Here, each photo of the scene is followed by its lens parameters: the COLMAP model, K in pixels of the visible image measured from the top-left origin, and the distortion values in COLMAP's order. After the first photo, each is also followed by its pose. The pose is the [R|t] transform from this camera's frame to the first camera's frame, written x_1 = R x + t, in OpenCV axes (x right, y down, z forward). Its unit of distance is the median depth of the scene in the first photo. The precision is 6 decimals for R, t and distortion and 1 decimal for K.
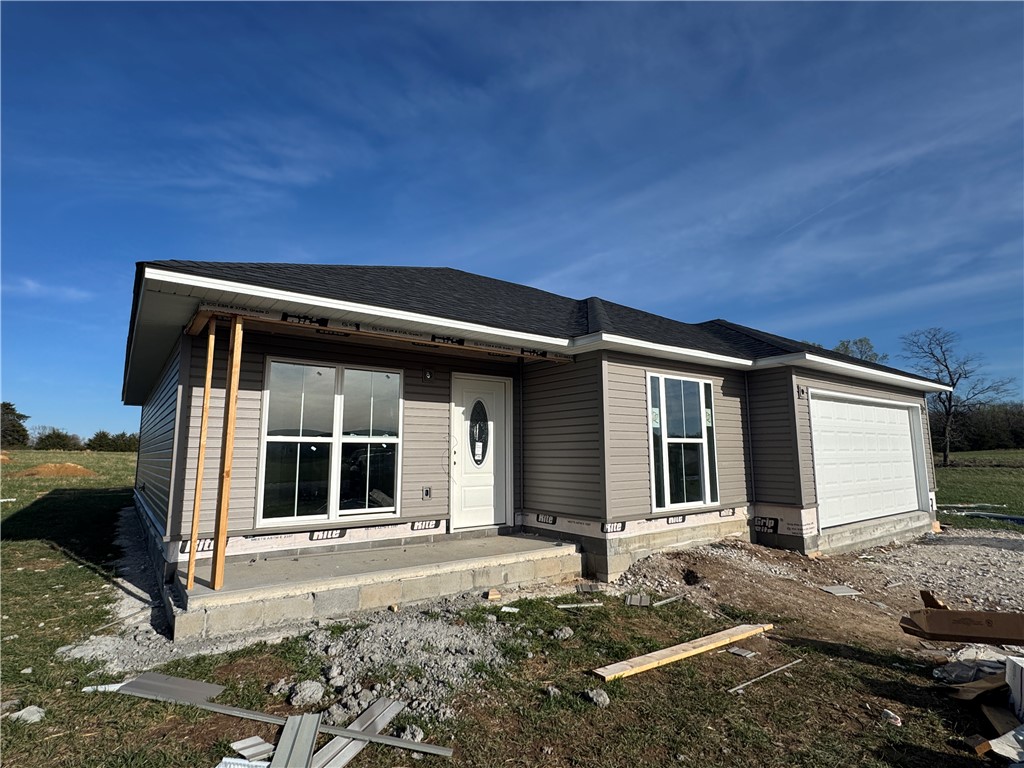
lens RADIAL K [[529.1, 0, 512.0], [0, 529.1, 384.0], [0, 0, 1]] dist [0.000249, 0.000216]
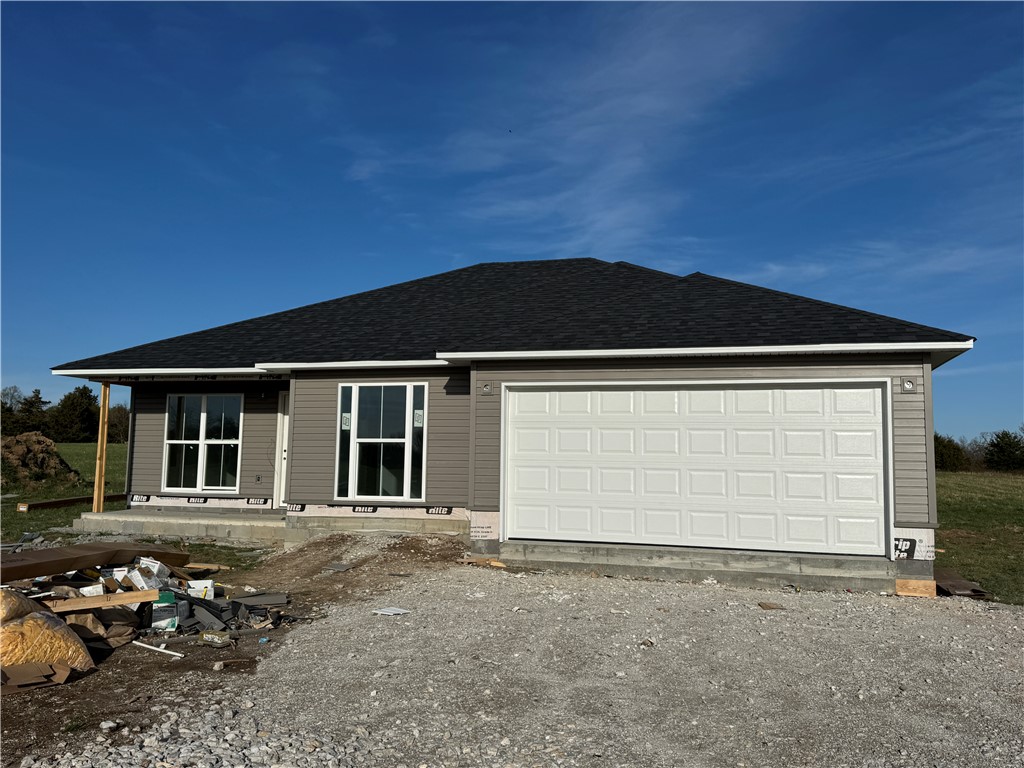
lens RADIAL K [[864.1, 0, 512.0], [0, 864.1, 384.0], [0, 0, 1]] dist [0.261890, -0.642096]
pose [[0.601593, -0.056929, -0.796772, 2.087758], [0.087118, 0.996183, -0.005400, 0.023782], [0.794038, -0.066165, 0.604256, 0.127392]]
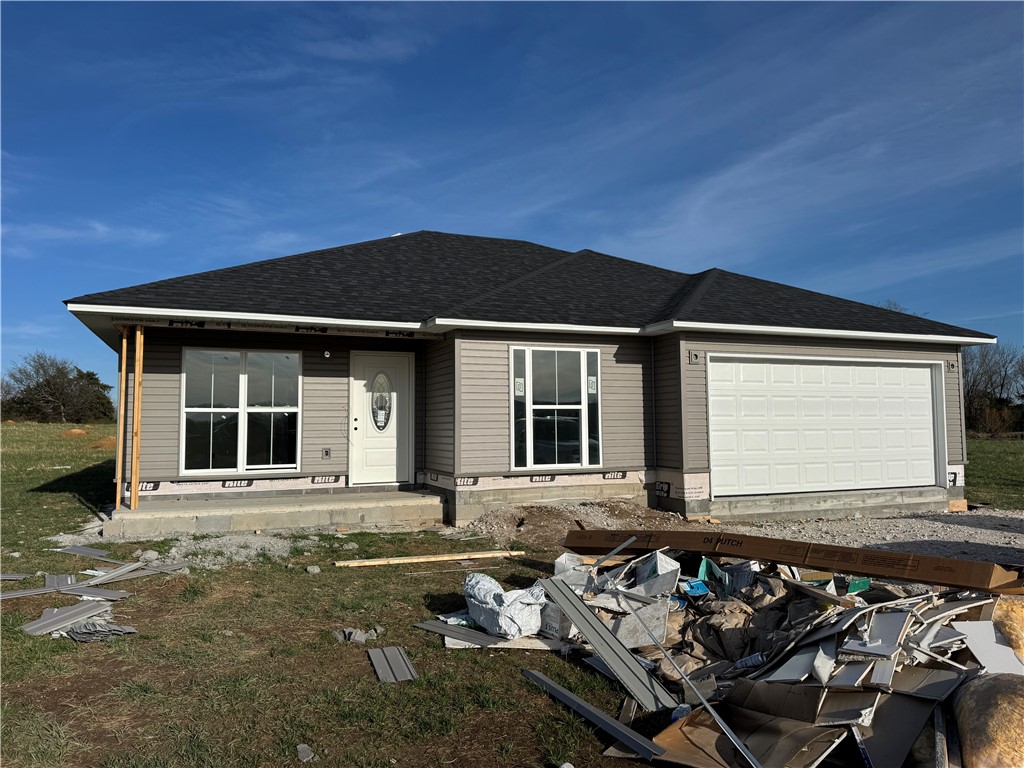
lens RADIAL K [[718.1, 0, 512.0], [0, 718.1, 384.0], [0, 0, 1]] dist [0.173876, -0.293314]
pose [[0.969086, -0.018589, -0.246021, 0.638933], [0.036357, 0.997031, 0.067877, -0.045924], [0.244029, -0.074724, 0.966885, -0.466317]]
